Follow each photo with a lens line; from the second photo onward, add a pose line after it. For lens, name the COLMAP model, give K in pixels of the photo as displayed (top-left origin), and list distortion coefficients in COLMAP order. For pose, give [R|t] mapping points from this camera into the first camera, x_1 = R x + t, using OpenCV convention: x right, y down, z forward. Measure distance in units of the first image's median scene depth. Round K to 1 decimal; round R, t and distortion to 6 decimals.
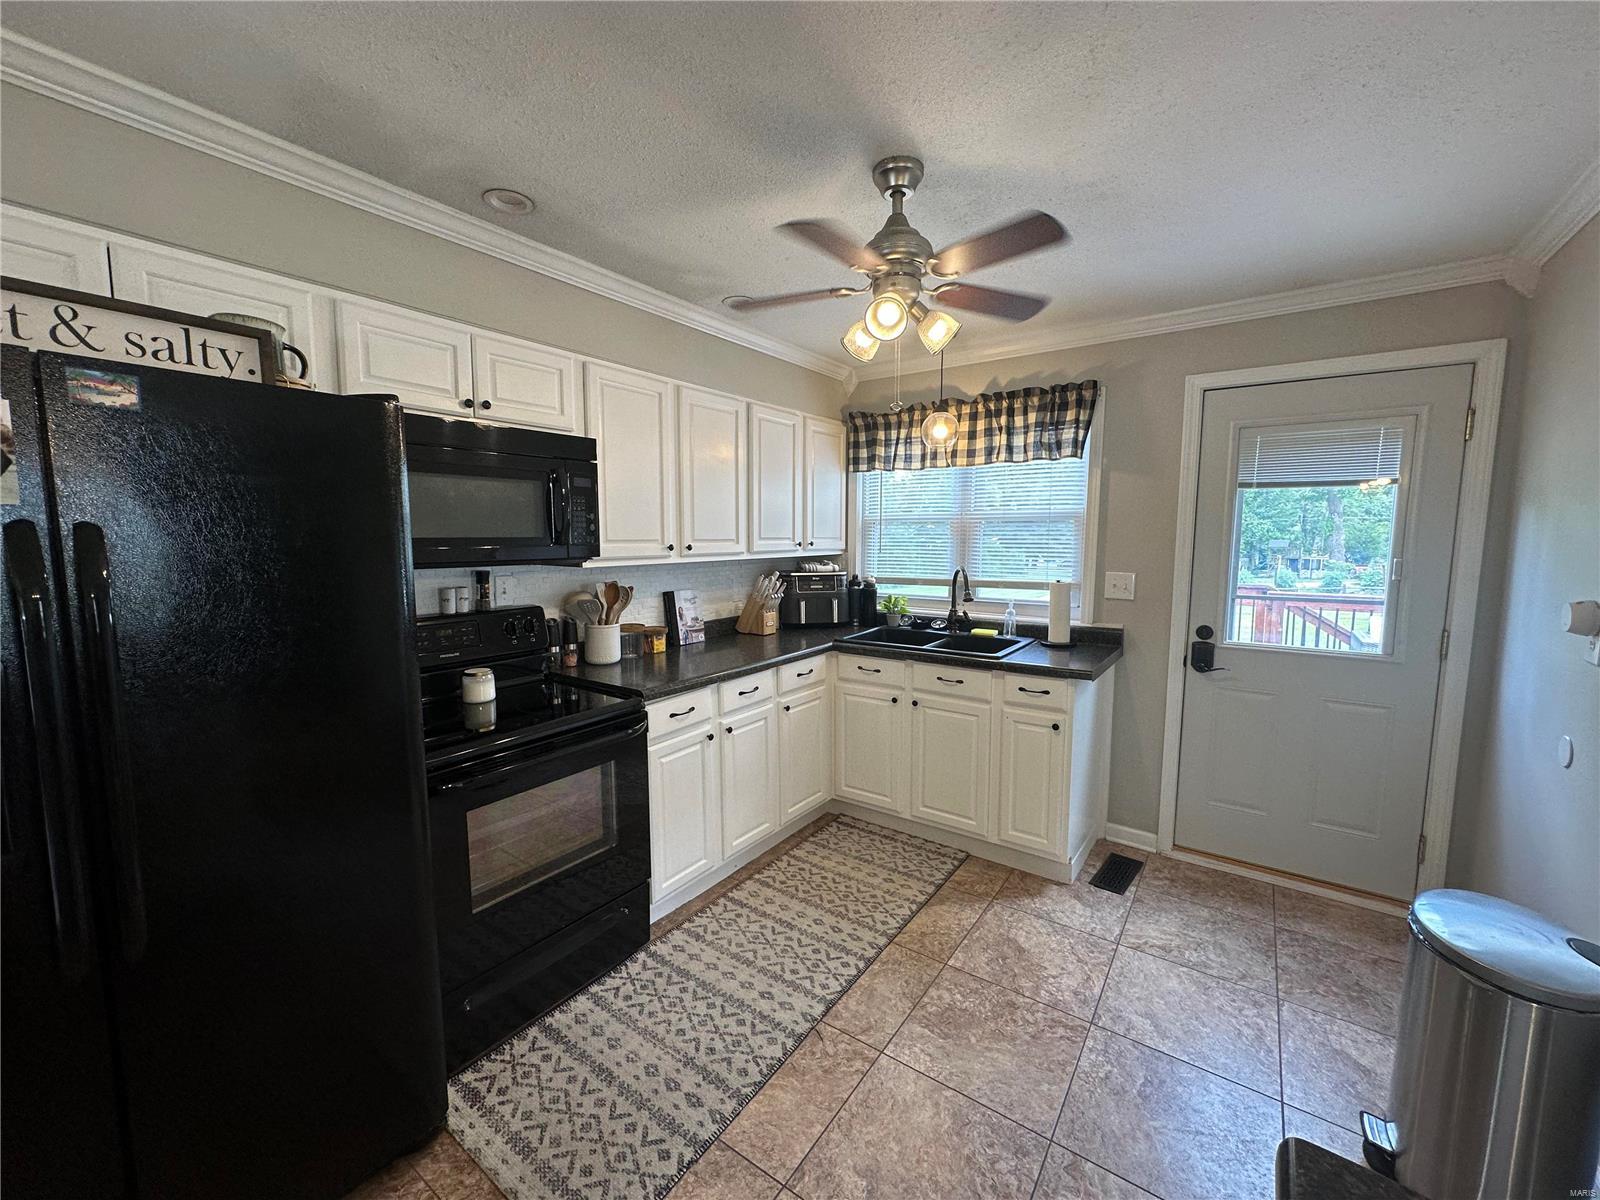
lens RADIAL K [[643.1, 0, 795.4], [0, 643.1, 602.8], [0, 0, 1]] dist [-0.002525, 0.000378]
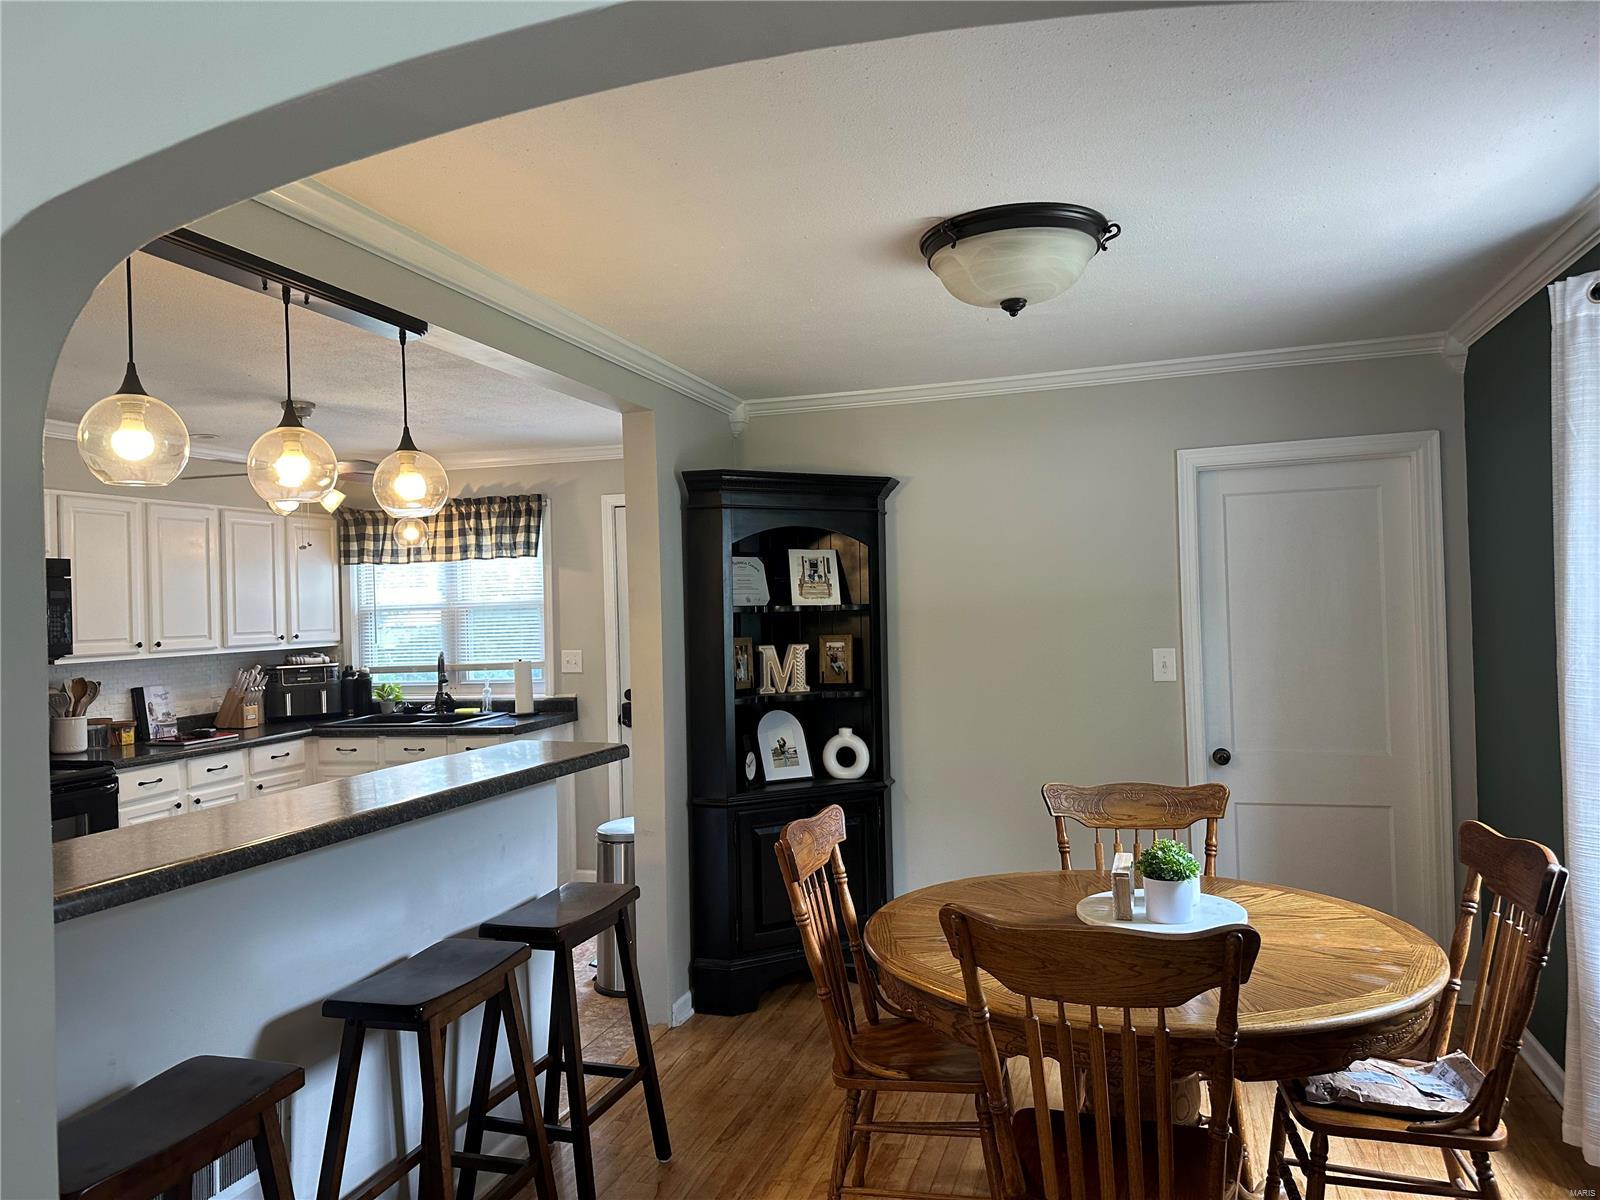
lens RADIAL K [[1150.2, 0, 784.9], [0, 1150.2, 596.5], [0, 0, 1]] dist [0.096068, -0.125089]
pose [[0.949407, -0.025140, 0.313041, 0.207060], [0.061827, 0.992246, -0.107824, 0.104432], [-0.307903, 0.121723, 0.943599, -1.119525]]
